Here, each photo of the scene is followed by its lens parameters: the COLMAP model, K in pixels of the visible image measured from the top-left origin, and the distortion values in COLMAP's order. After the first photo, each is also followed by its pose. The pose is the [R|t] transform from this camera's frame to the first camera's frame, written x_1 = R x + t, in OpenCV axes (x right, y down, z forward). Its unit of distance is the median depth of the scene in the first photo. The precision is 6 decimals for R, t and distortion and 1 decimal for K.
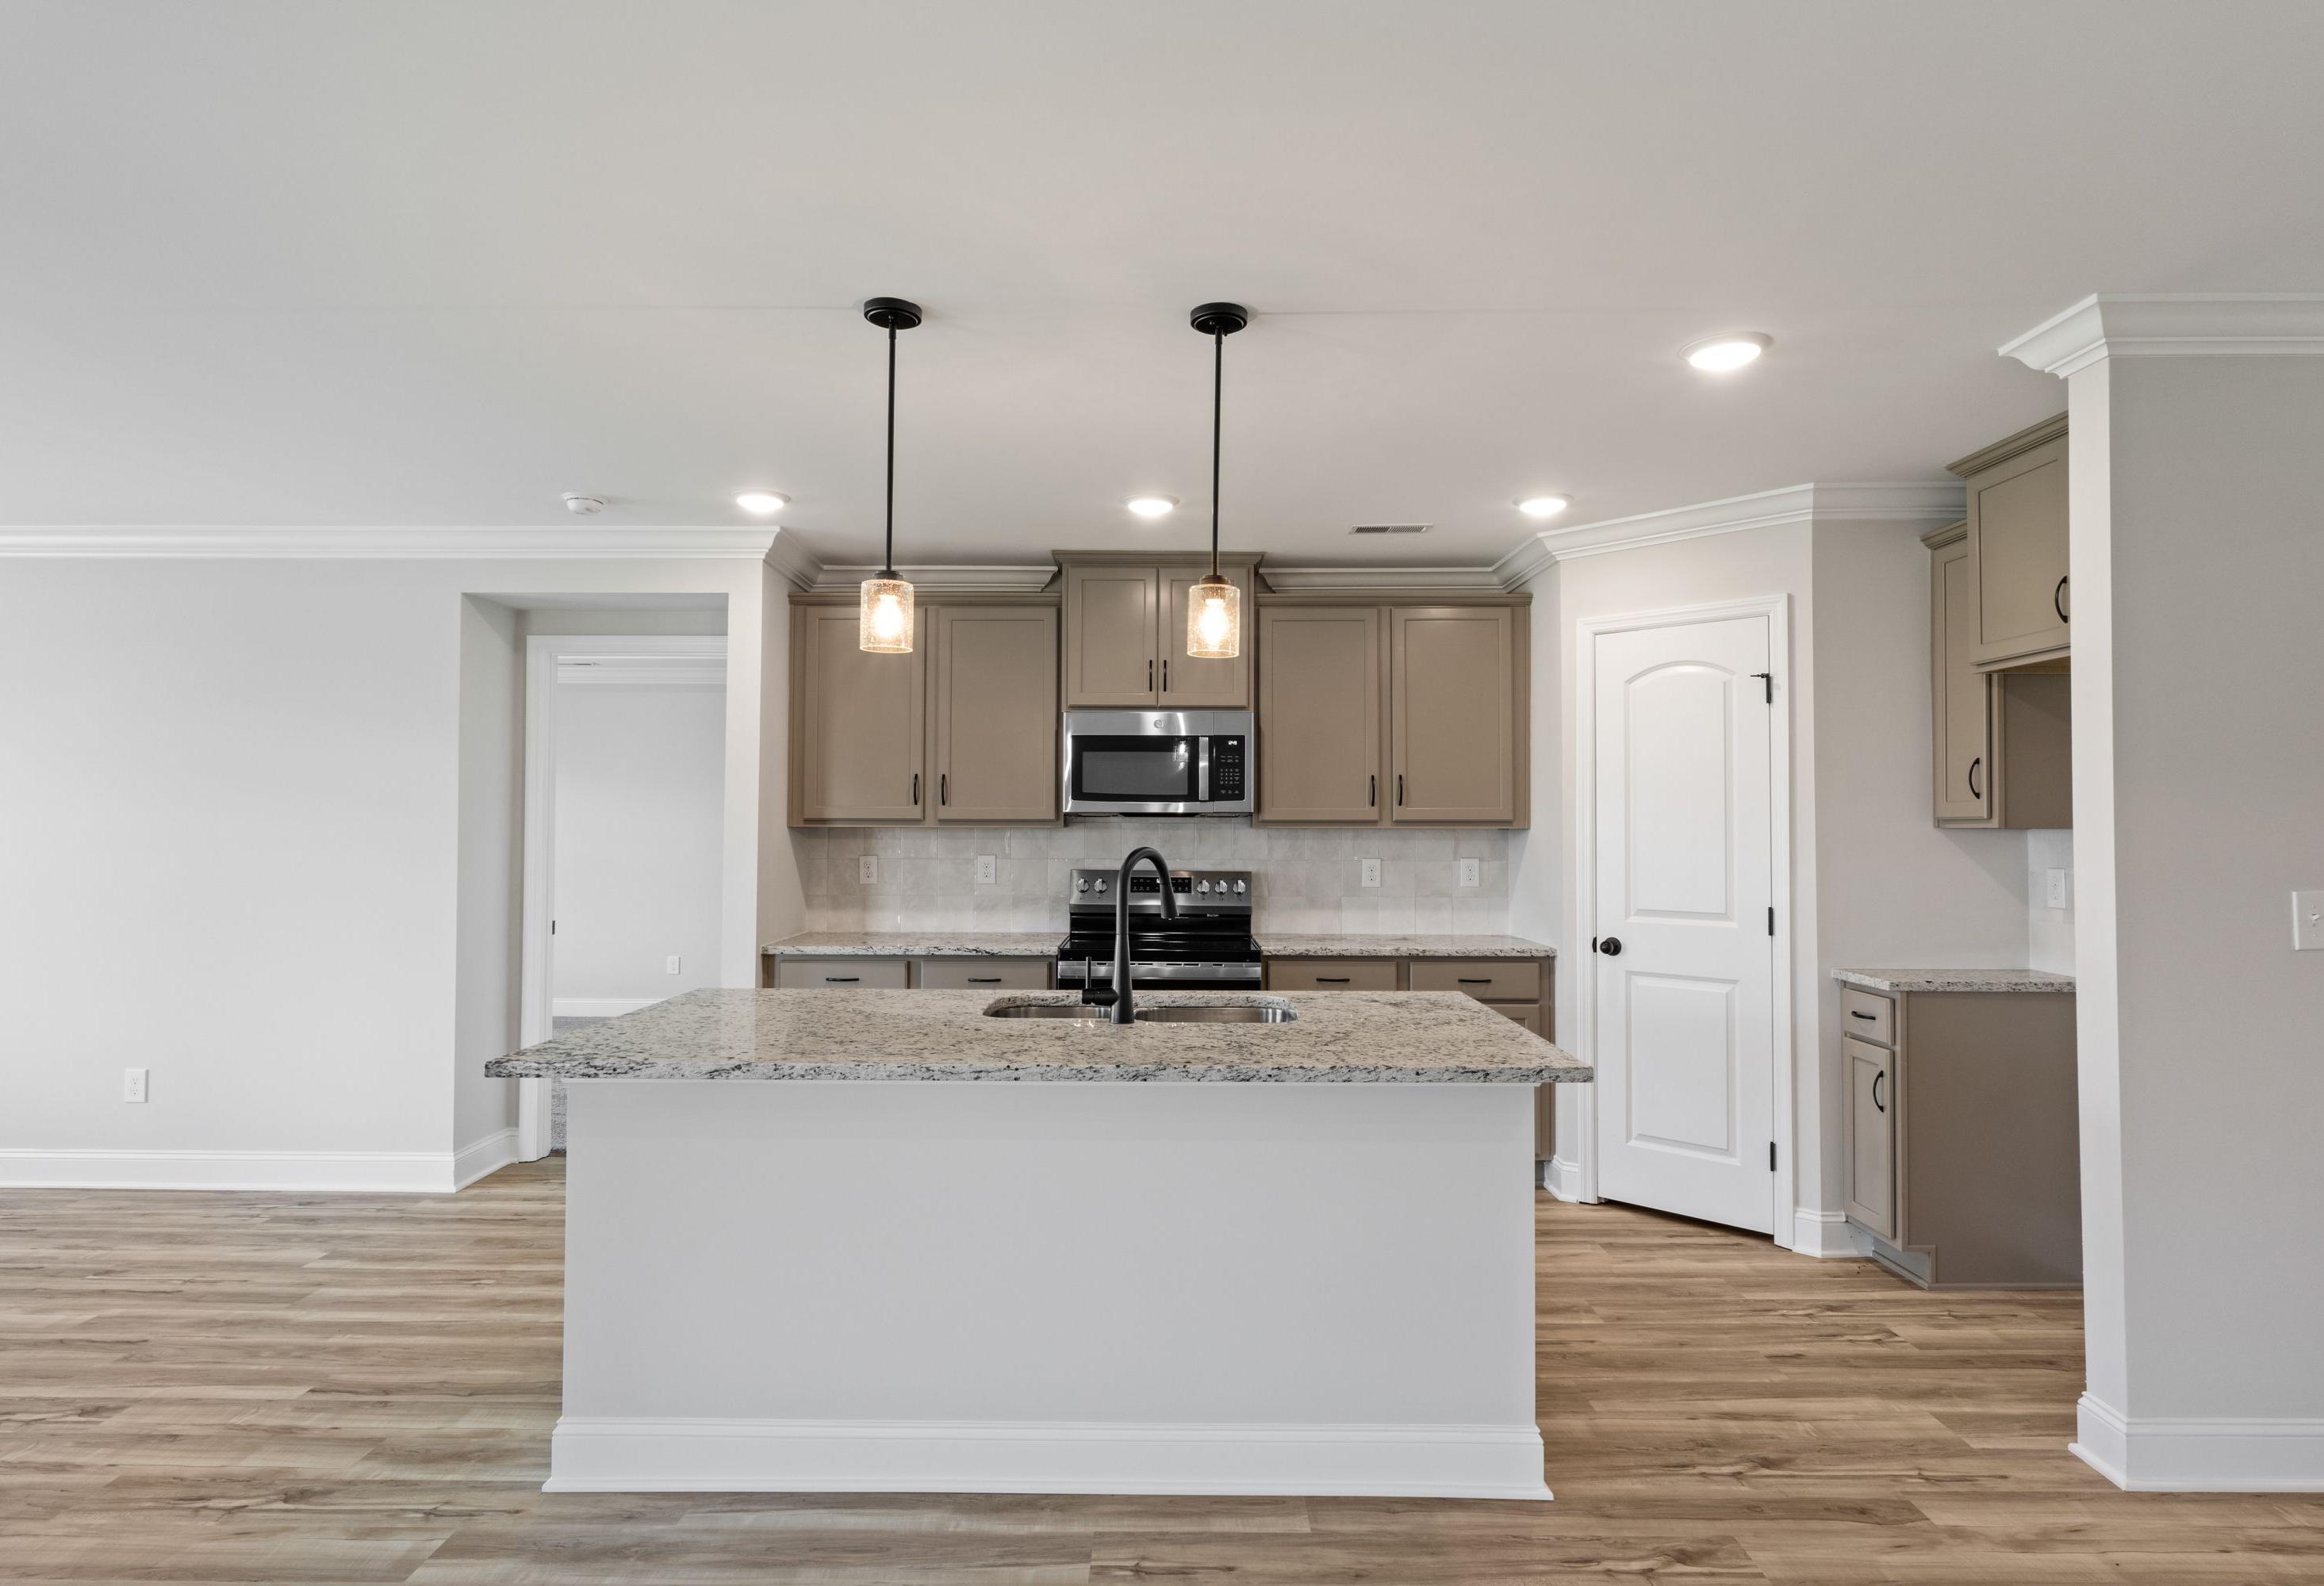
lens RADIAL K [[1064.2, 0, 1059.5], [0, 1064.2, 797.7], [0, 0, 1]] dist [-0.003847, 0.000115]
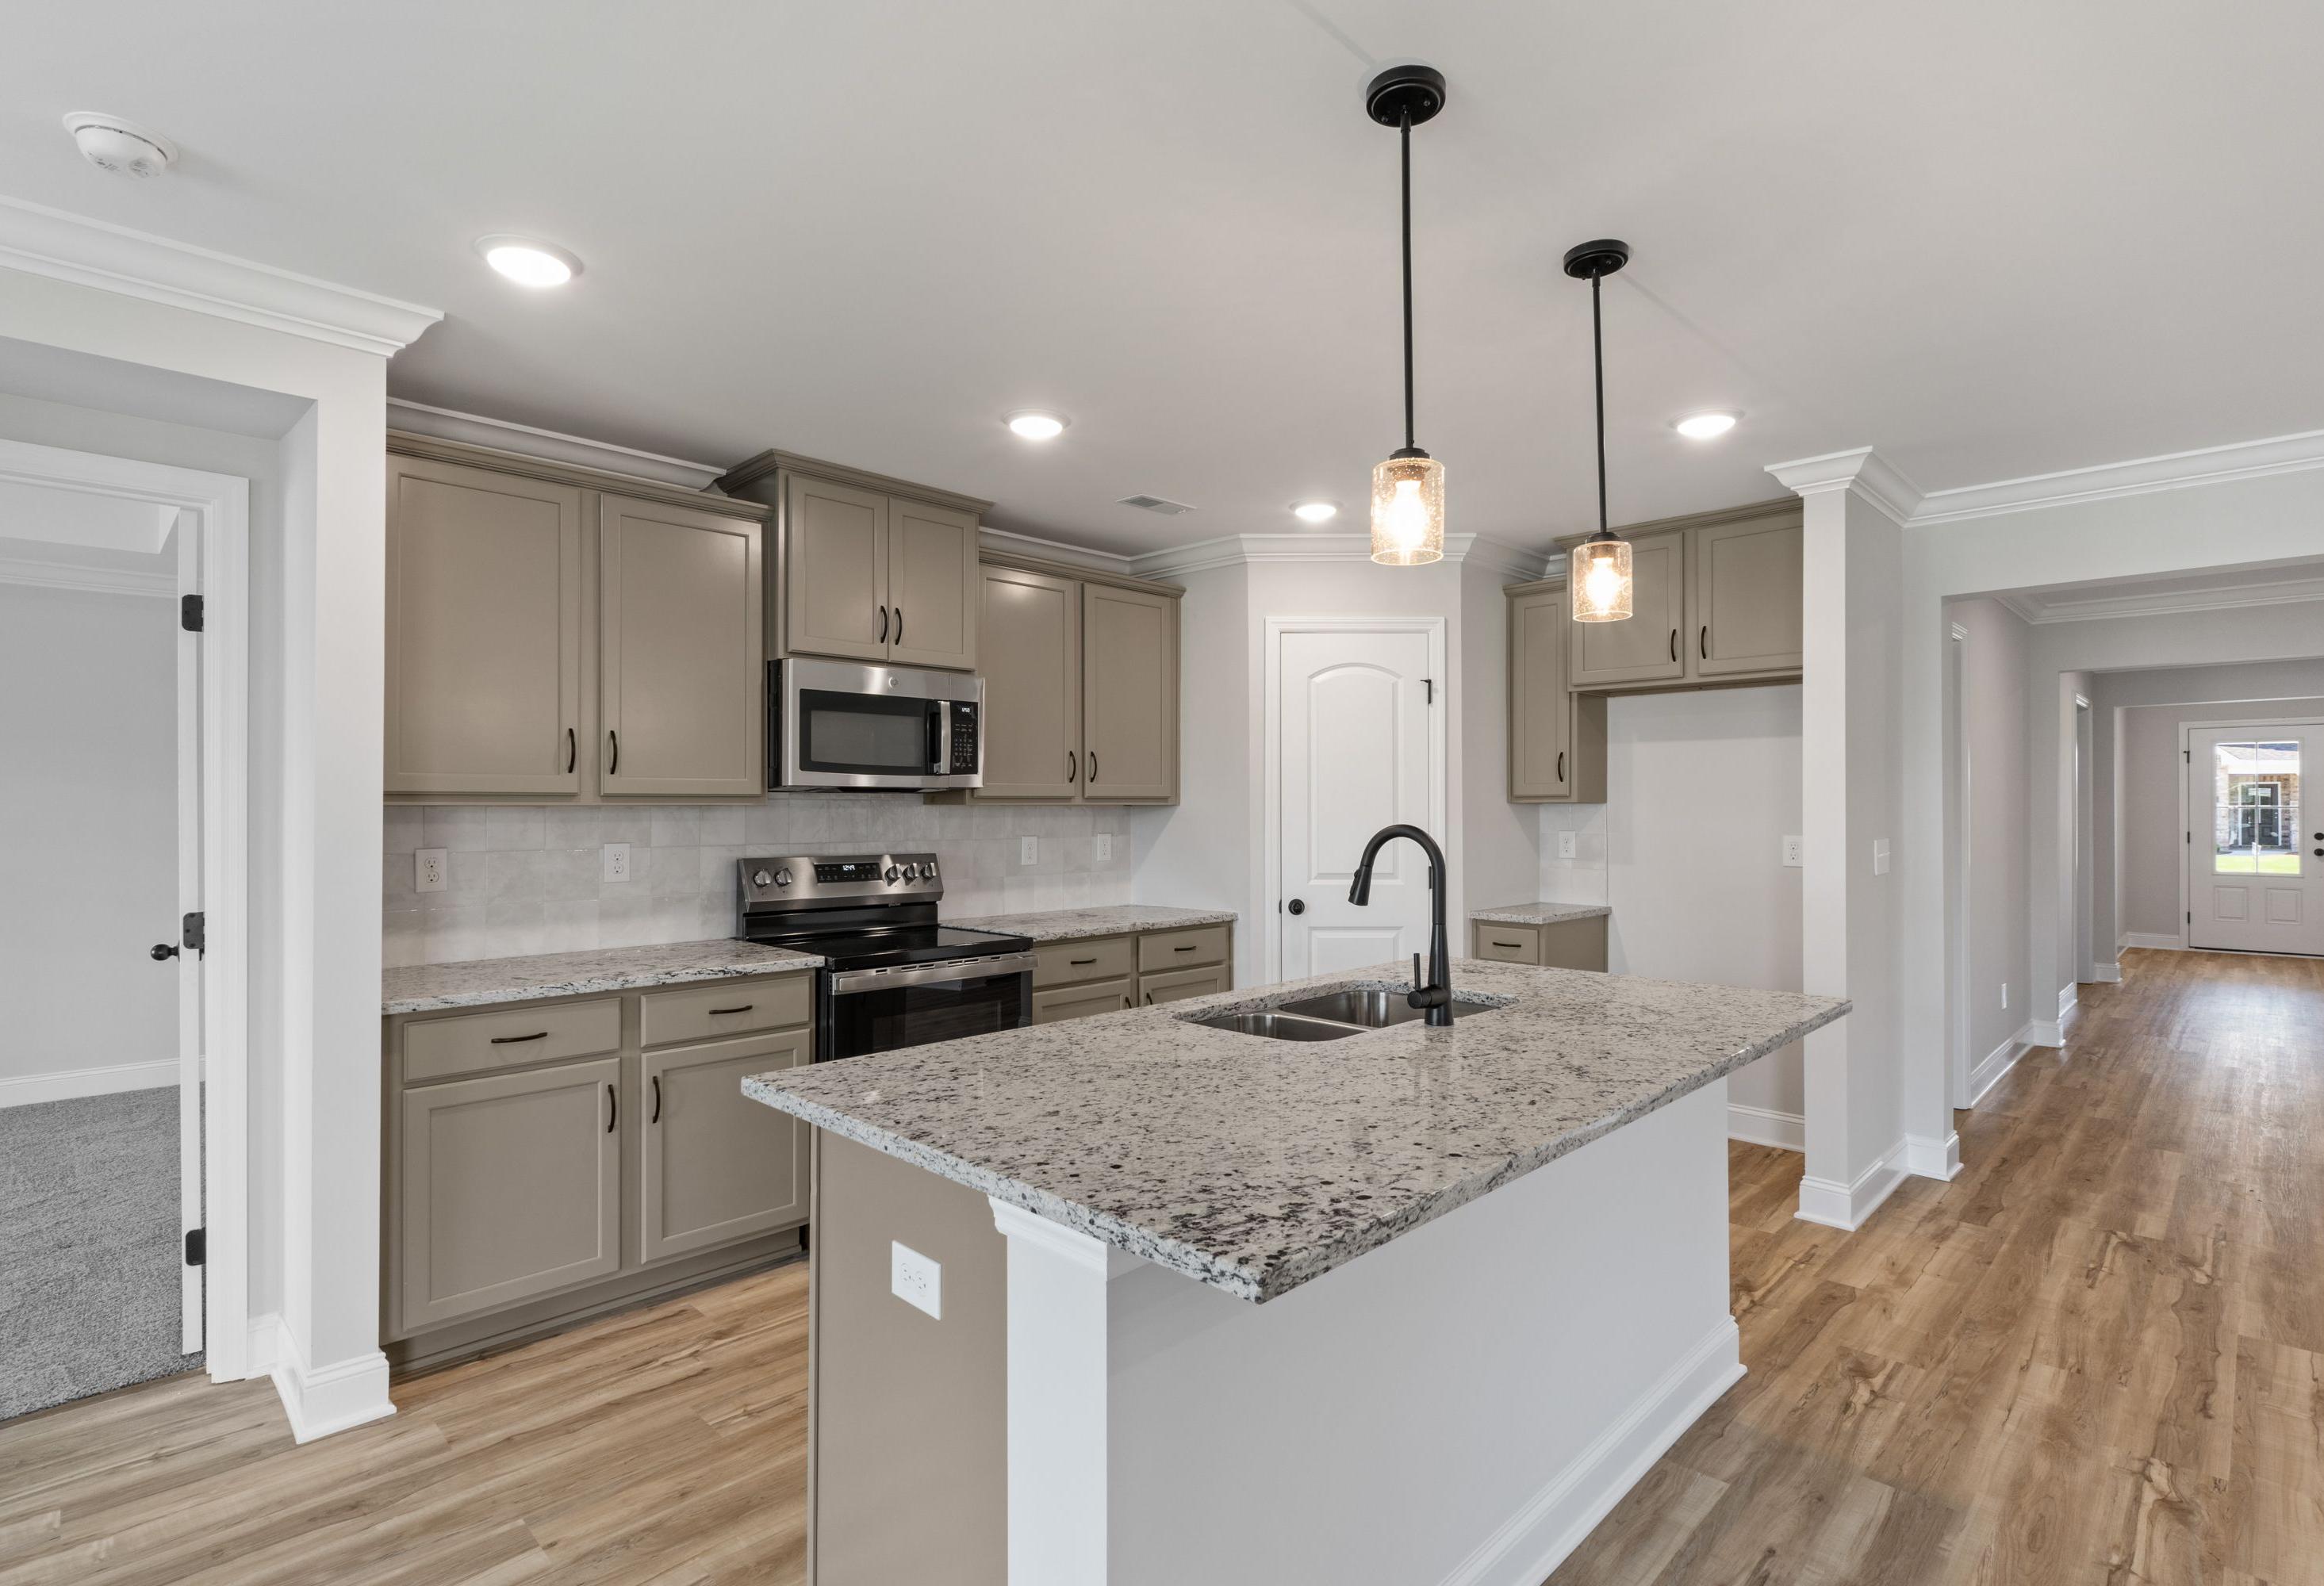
lens RADIAL K [[1064.2, 0, 1059.5], [0, 1064.2, 797.7], [0, 0, 1]] dist [-0.003847, 0.000115]
pose [[0.736346, 0.001590, 0.676603, -0.415255], [-0.015146, 0.999785, 0.014134, 0.009240], [-0.676435, -0.020656, 0.736212, 0.307317]]
